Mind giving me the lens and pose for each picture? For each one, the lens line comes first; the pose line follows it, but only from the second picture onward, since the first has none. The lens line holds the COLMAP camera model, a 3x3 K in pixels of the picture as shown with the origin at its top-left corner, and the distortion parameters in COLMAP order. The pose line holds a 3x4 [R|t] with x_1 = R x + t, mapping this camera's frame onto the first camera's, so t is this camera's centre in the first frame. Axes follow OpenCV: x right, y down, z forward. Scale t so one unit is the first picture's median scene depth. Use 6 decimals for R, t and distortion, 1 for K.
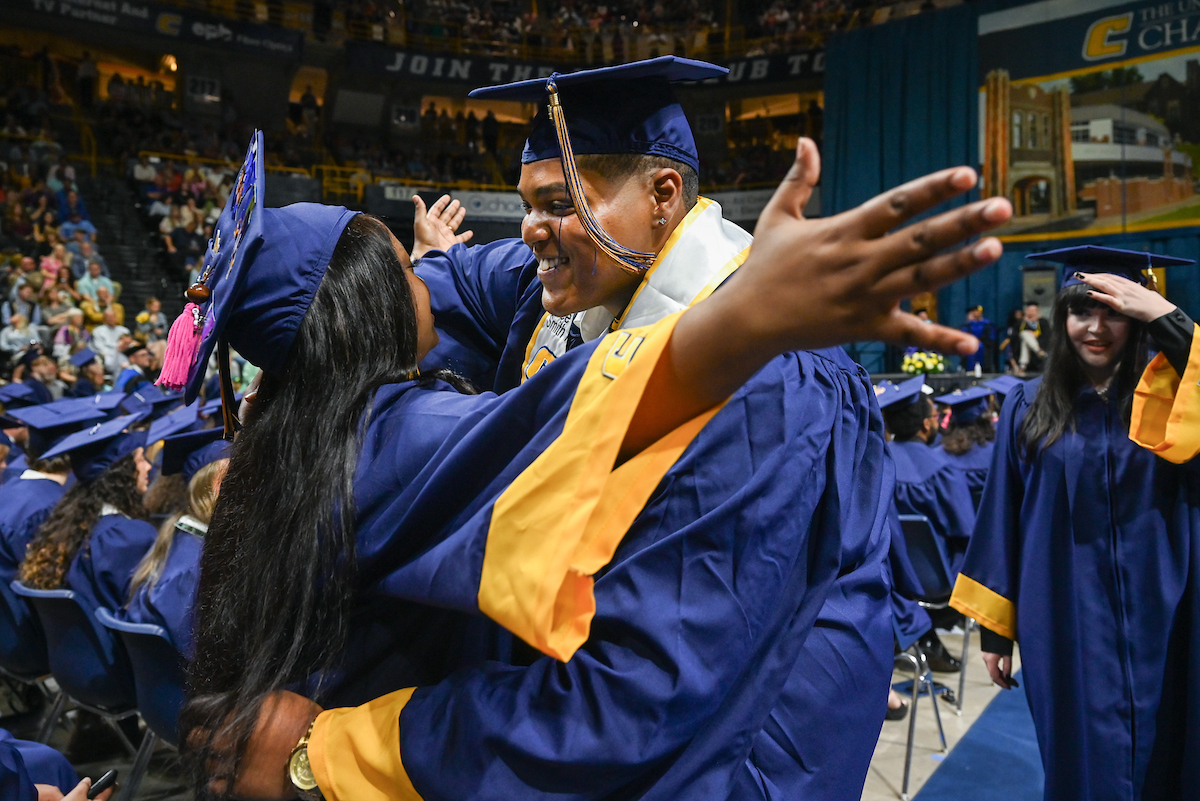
lens RADIAL K [[875.1, 0, 600.8], [0, 875.1, 357.9], [0, 0, 1]] dist [-0.005497, 0.003668]
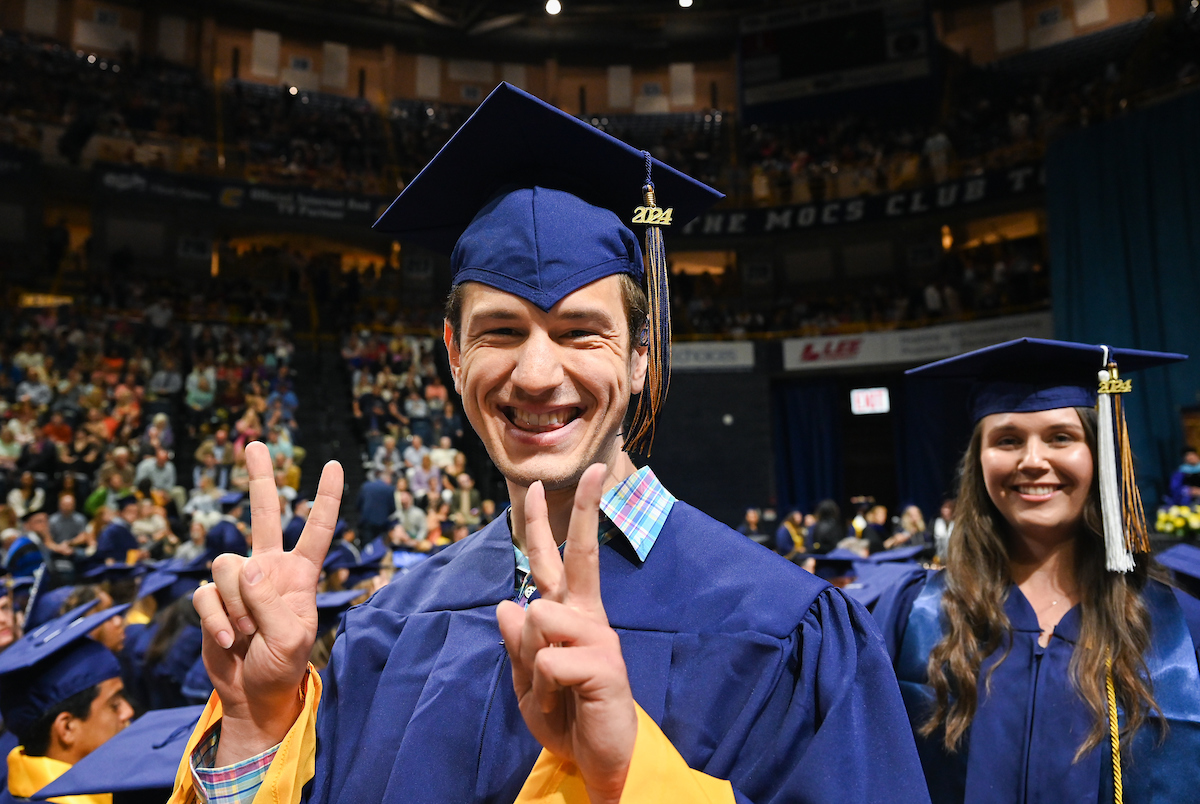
lens RADIAL K [[875.1, 0, 600.8], [0, 875.1, 359.4], [0, 0, 1]] dist [-0.005497, 0.003668]
pose [[0.950711, -0.061164, -0.303985, 0.100863], [0.006951, 0.984310, -0.176312, -0.001188], [0.310000, 0.165509, 0.936220, 0.081738]]
